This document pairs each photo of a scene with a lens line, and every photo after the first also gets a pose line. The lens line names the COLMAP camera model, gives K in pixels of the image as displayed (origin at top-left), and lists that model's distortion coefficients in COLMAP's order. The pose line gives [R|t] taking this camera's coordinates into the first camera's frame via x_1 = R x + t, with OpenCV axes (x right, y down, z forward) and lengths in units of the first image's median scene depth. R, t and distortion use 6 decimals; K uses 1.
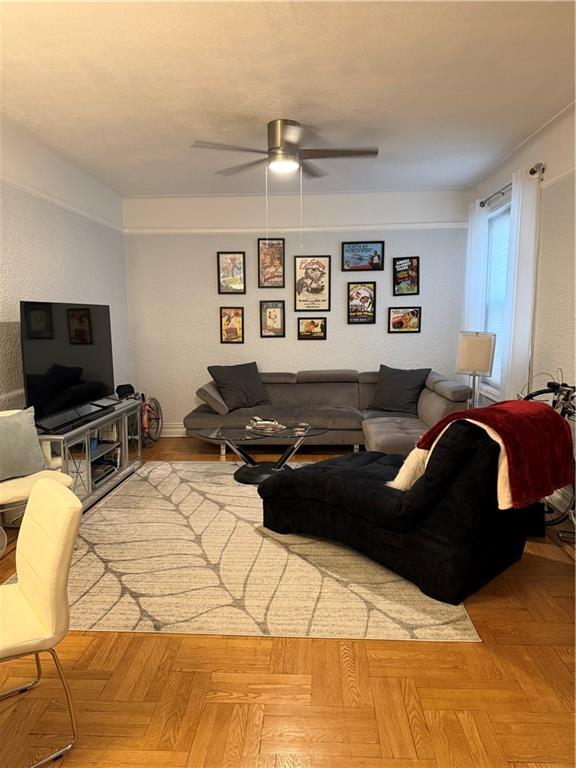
lens RADIAL K [[537.7, 0, 285.0], [0, 537.7, 376.4], [0, 0, 1]] dist [0.141872, -0.229431]
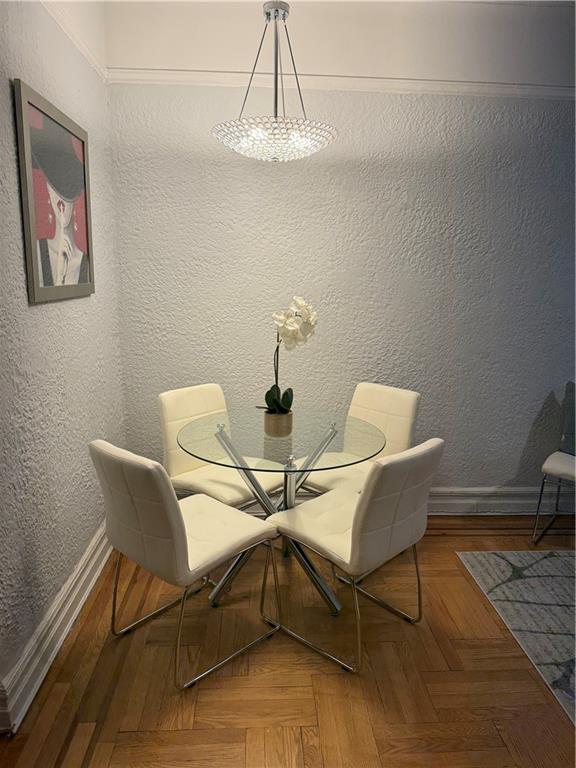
lens RADIAL K [[538.6, 0, 281.8], [0, 538.6, 386.7], [0, 0, 1]] dist [0.054479, -0.073859]
pose [[0.099791, 0.220414, -0.970288, 0.432283], [-0.127502, 0.969949, 0.207223, -0.072907], [0.986805, 0.103035, 0.124895, 0.530448]]
